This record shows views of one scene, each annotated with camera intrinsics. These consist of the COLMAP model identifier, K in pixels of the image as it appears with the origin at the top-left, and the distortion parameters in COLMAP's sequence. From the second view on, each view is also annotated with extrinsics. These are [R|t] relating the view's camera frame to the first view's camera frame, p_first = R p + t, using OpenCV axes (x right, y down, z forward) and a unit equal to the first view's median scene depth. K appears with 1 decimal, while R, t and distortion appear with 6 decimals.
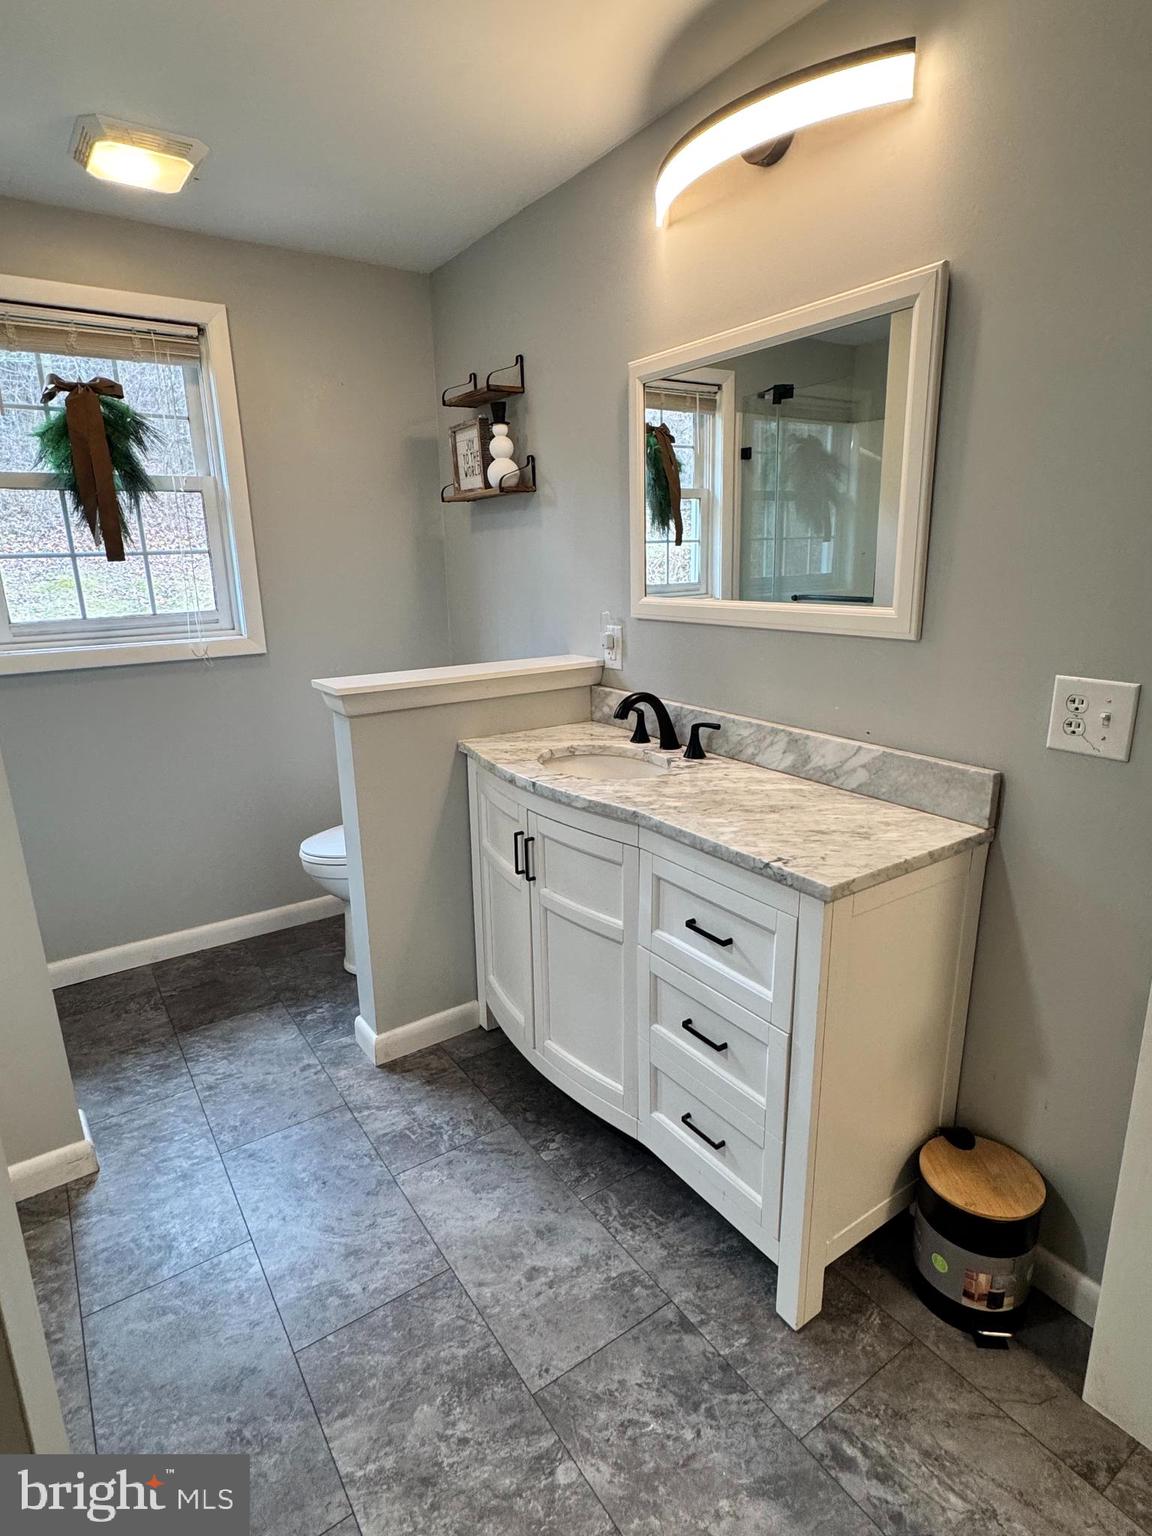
lens RADIAL K [[806.5, 0, 578.6], [0, 806.5, 765.5], [0, 0, 1]] dist [-0.002045, -0.000040]
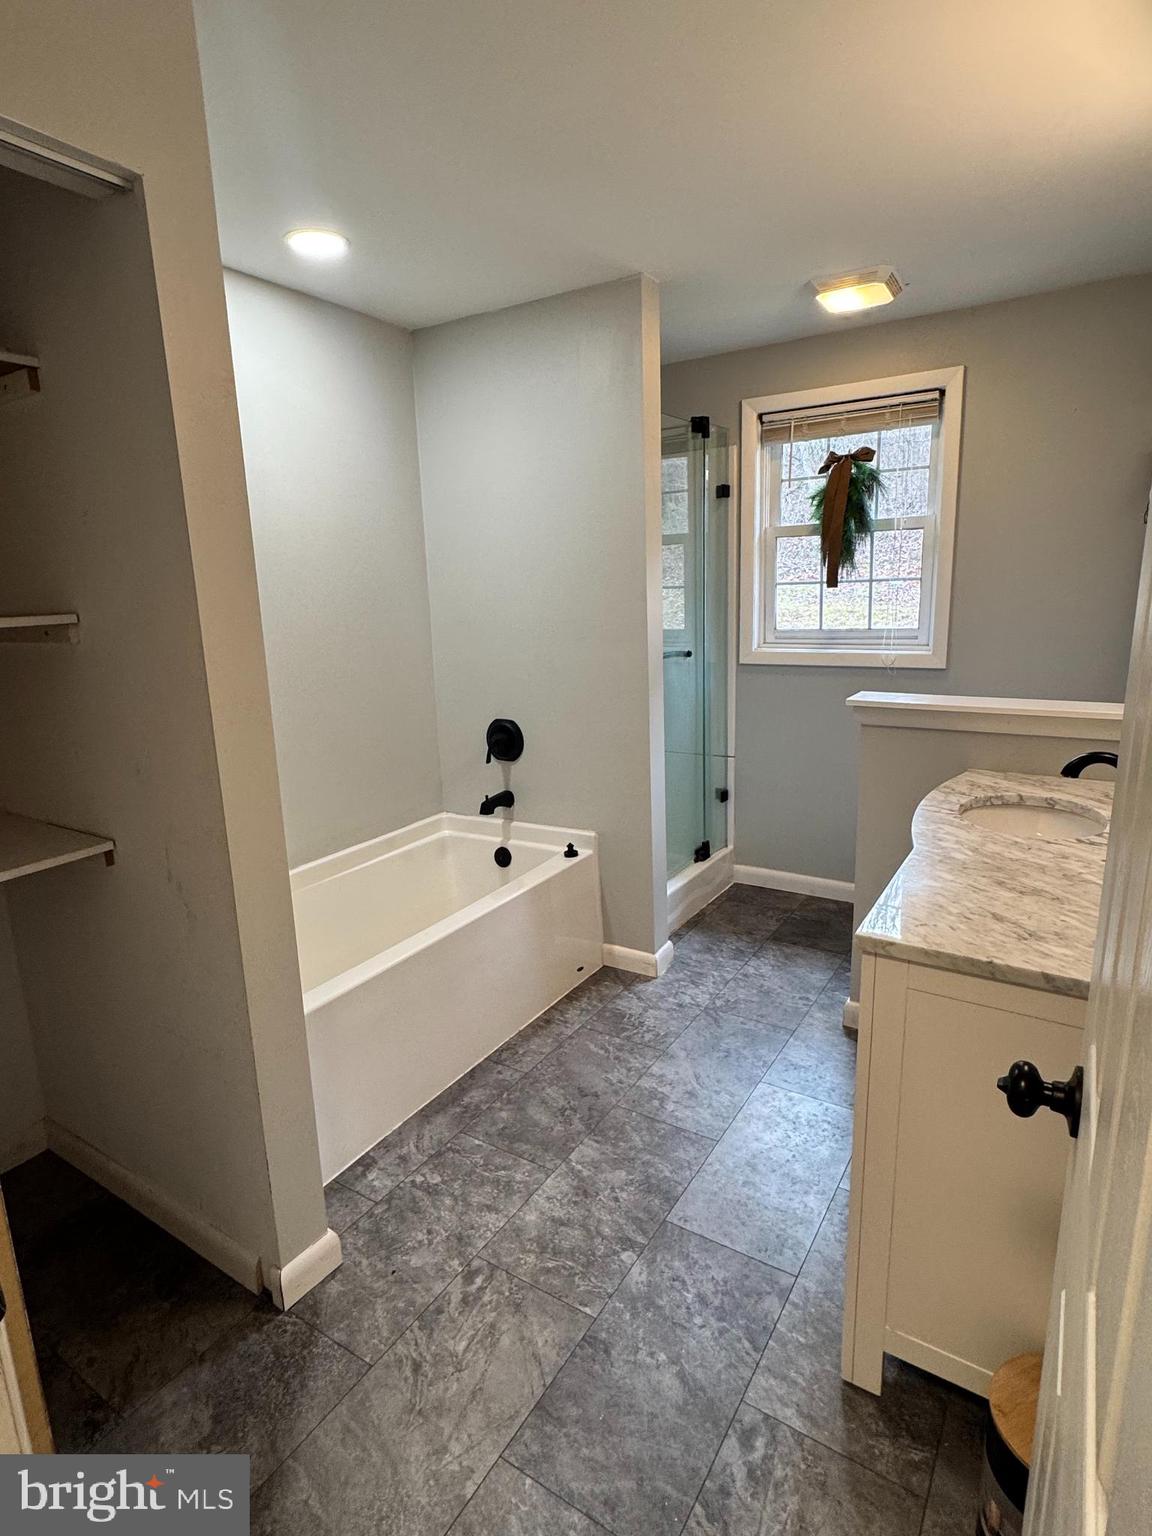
lens RADIAL K [[806.5, 0, 588.9], [0, 806.5, 768.5], [0, 0, 1]] dist [-0.002045, -0.000040]
pose [[0.403632, 0.210904, -0.890281, 0.837321], [-0.211071, 0.968285, 0.133688, -0.096635], [0.890242, 0.133952, 0.435346, 0.173633]]
